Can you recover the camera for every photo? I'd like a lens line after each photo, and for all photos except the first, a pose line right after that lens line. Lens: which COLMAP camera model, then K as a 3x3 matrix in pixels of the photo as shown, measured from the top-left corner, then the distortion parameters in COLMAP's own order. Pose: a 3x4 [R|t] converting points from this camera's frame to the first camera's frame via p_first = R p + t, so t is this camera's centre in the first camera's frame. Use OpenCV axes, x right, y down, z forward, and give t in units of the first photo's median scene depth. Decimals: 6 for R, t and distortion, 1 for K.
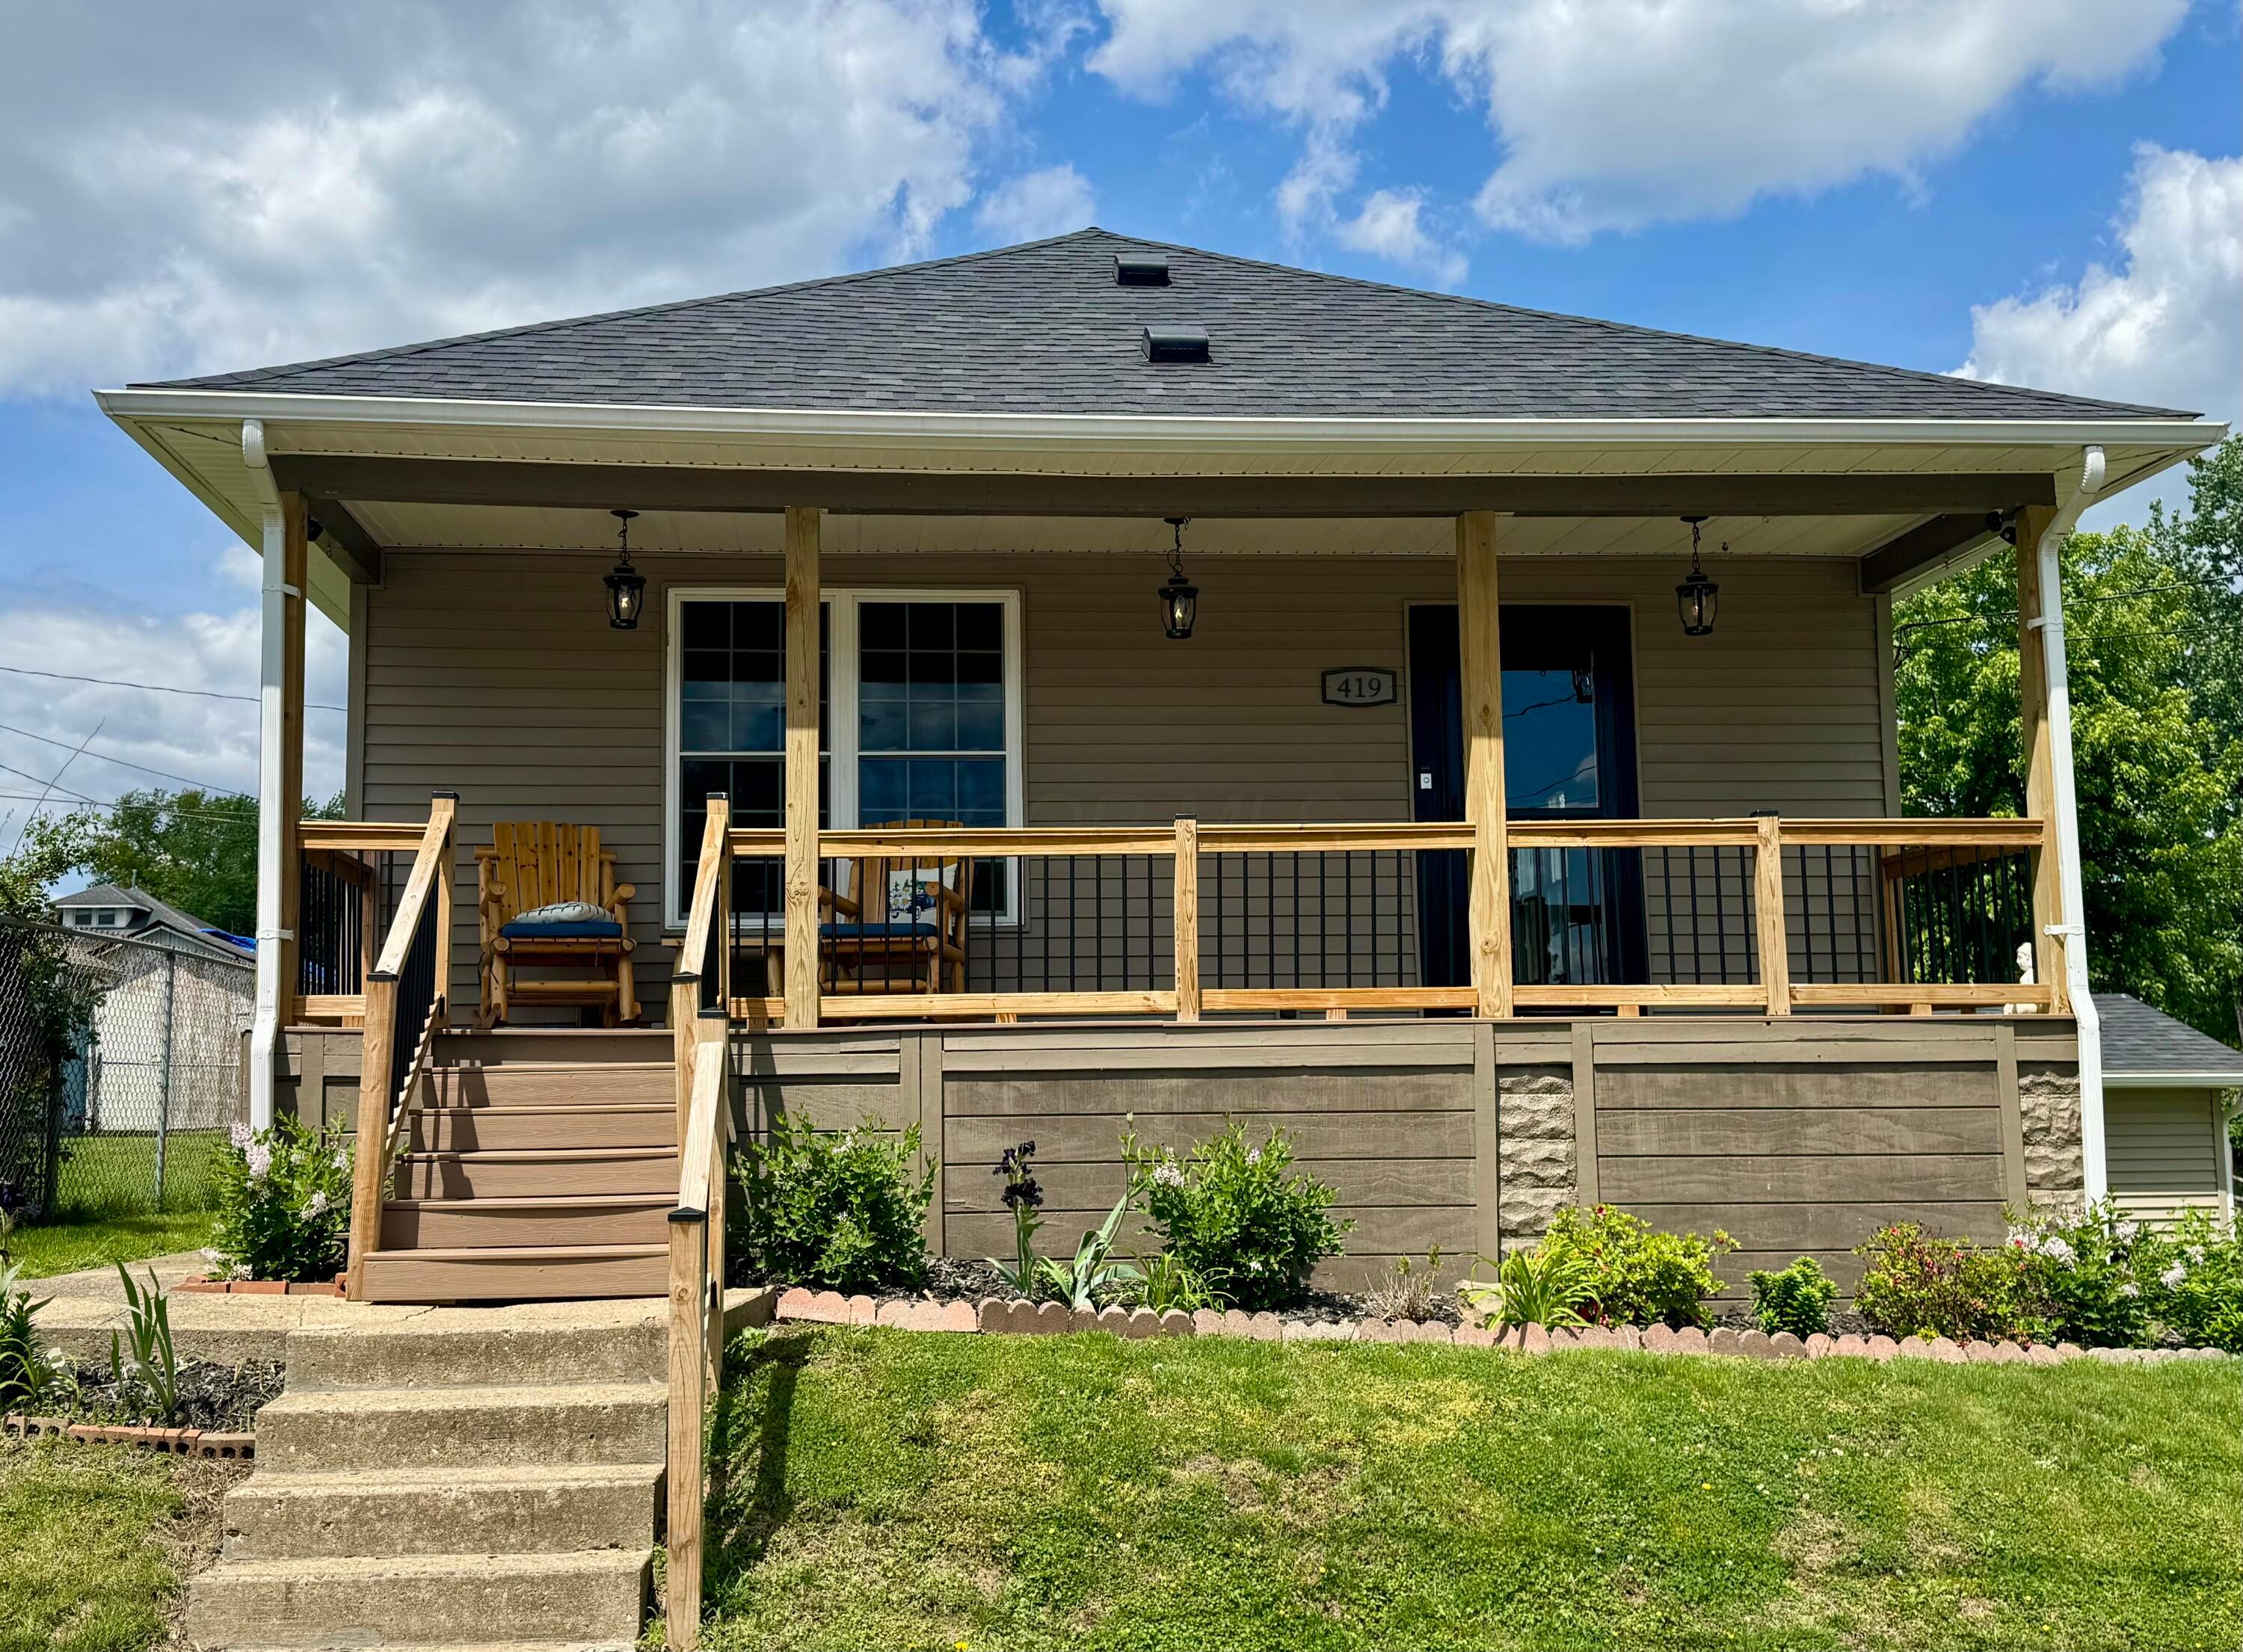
lens RADIAL K [[2539.6, 0, 1120.9], [0, 2539.6, 757.4], [0, 0, 1]] dist [0.167678, -0.432197]
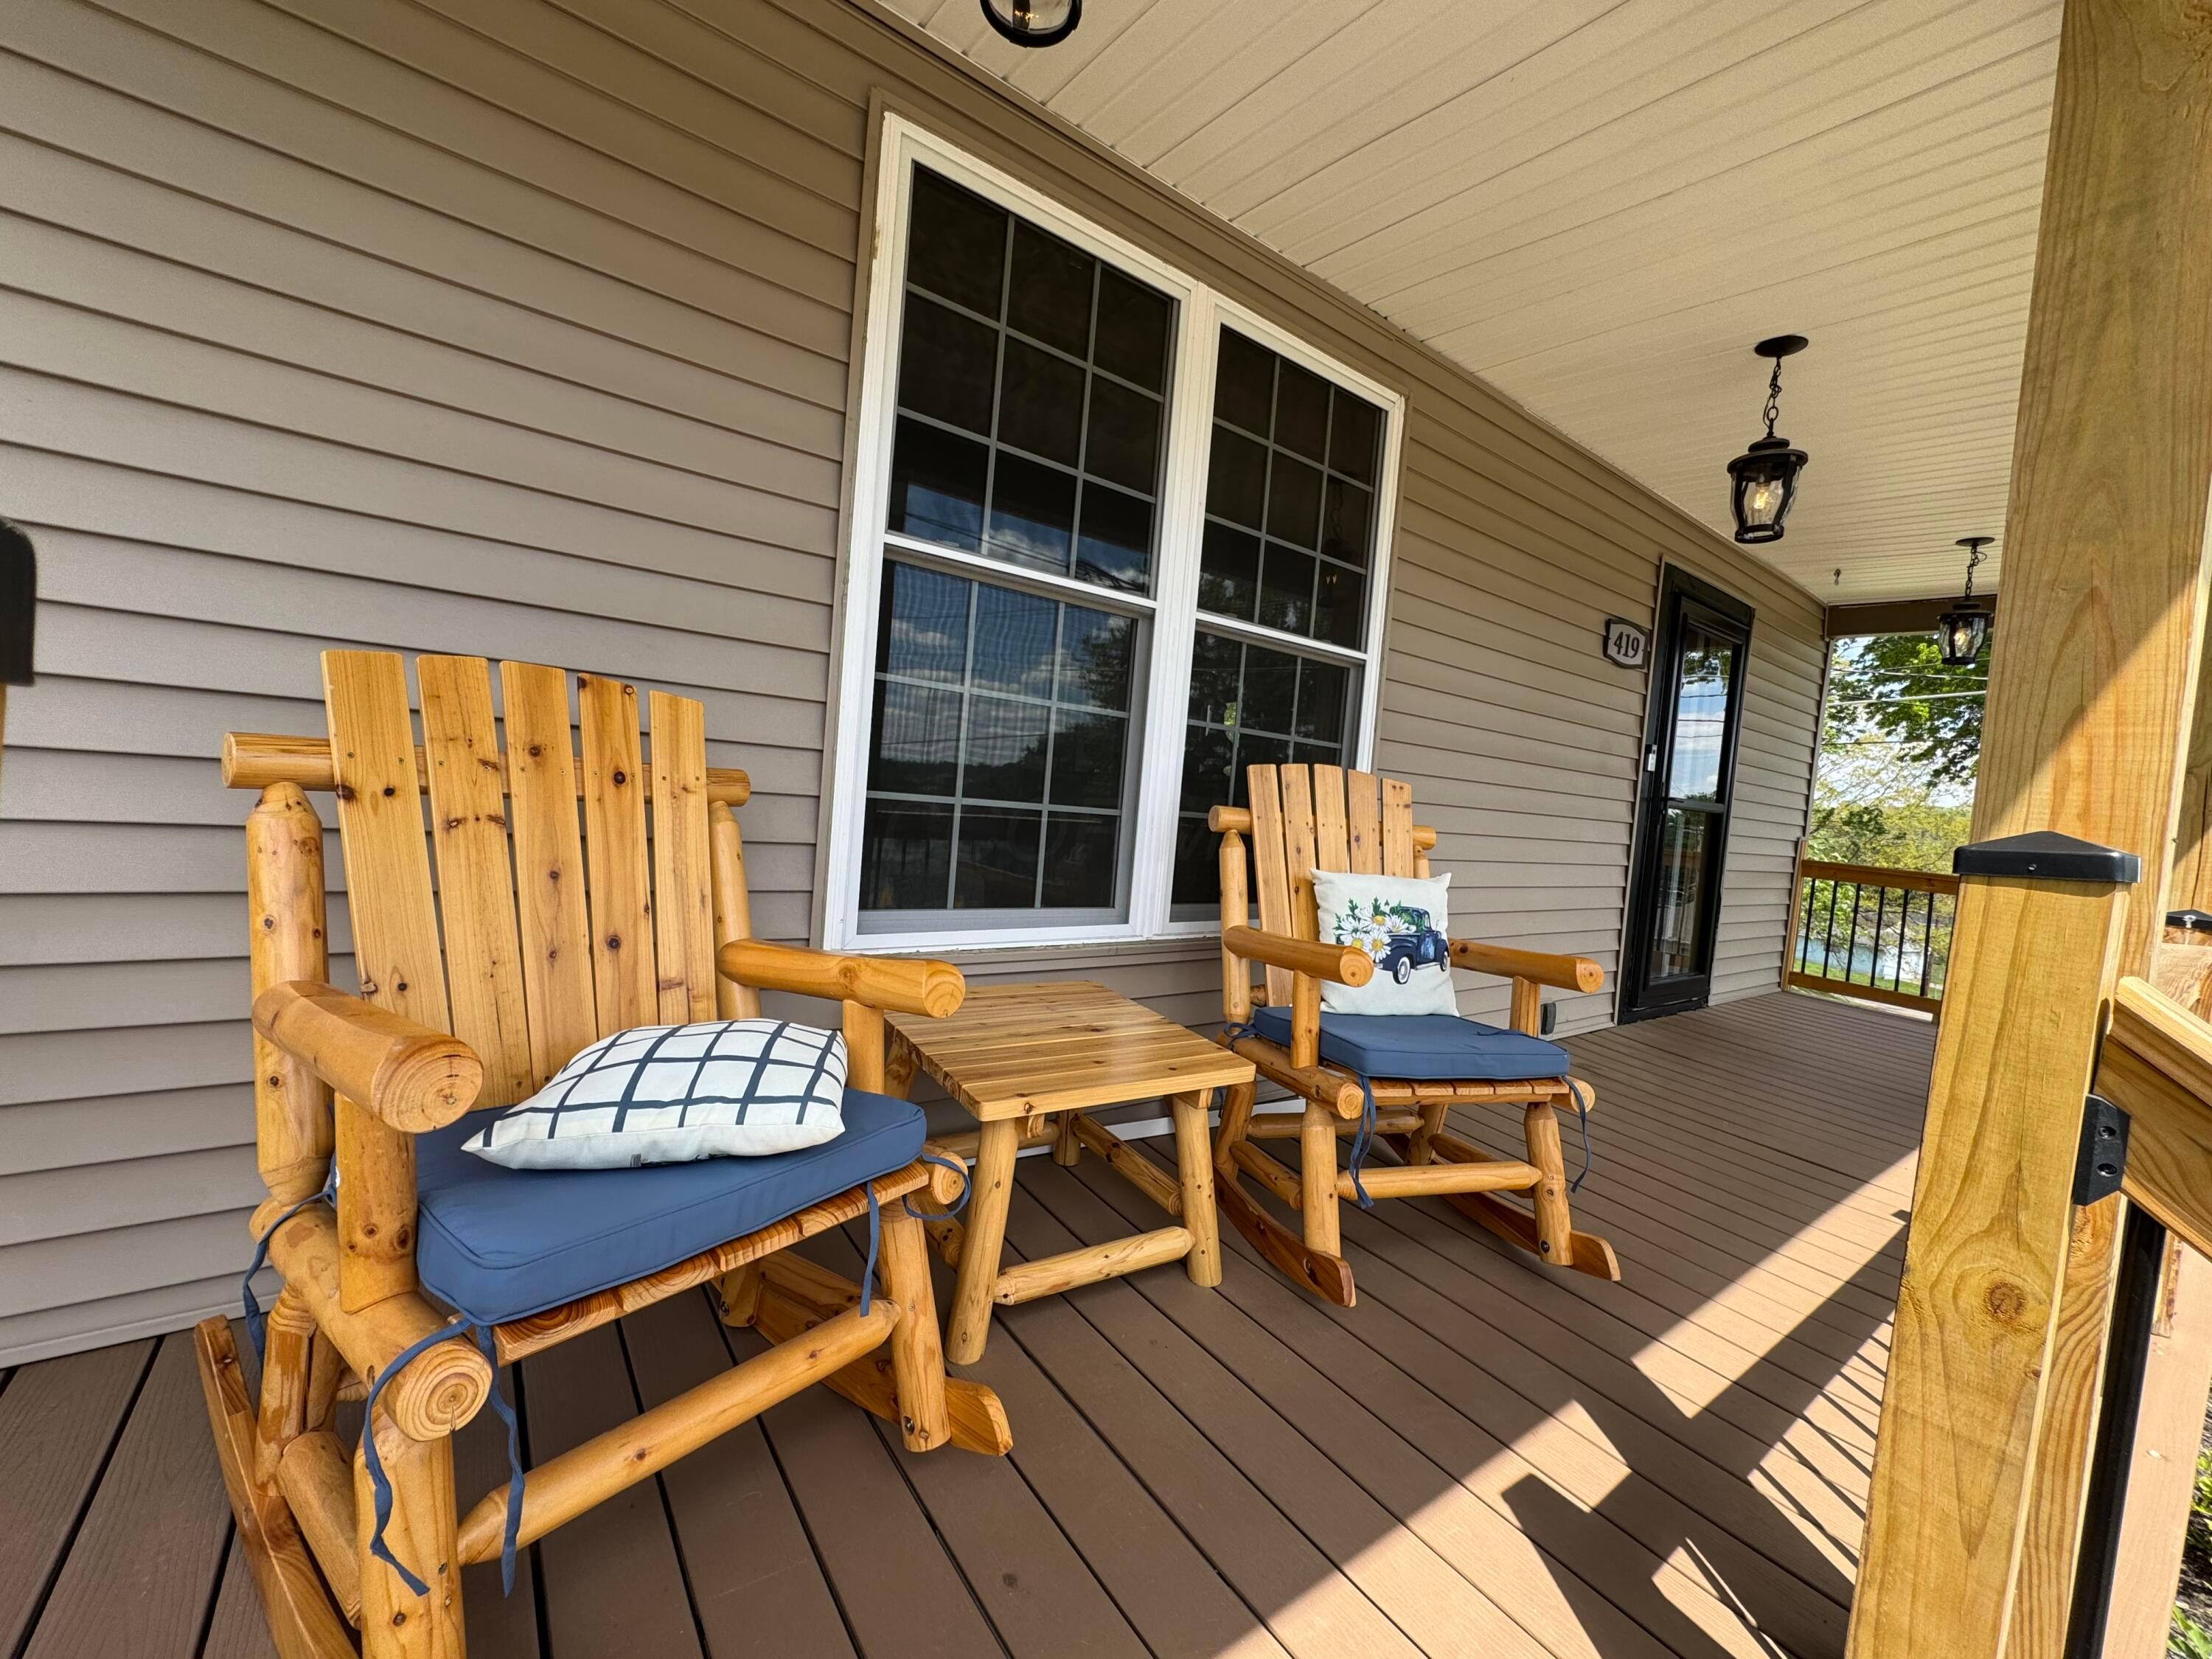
lens RADIAL K [[881.0, 0, 1106.0], [0, 881.0, 829.5], [0, 0, 1]] dist [-0.006788, 0.003741]
pose [[0.857207, 0.068684, 0.510371, -0.247733], [-0.182208, 0.967409, 0.175841, 0.015067], [-0.481659, -0.243726, 0.841785, 0.988385]]
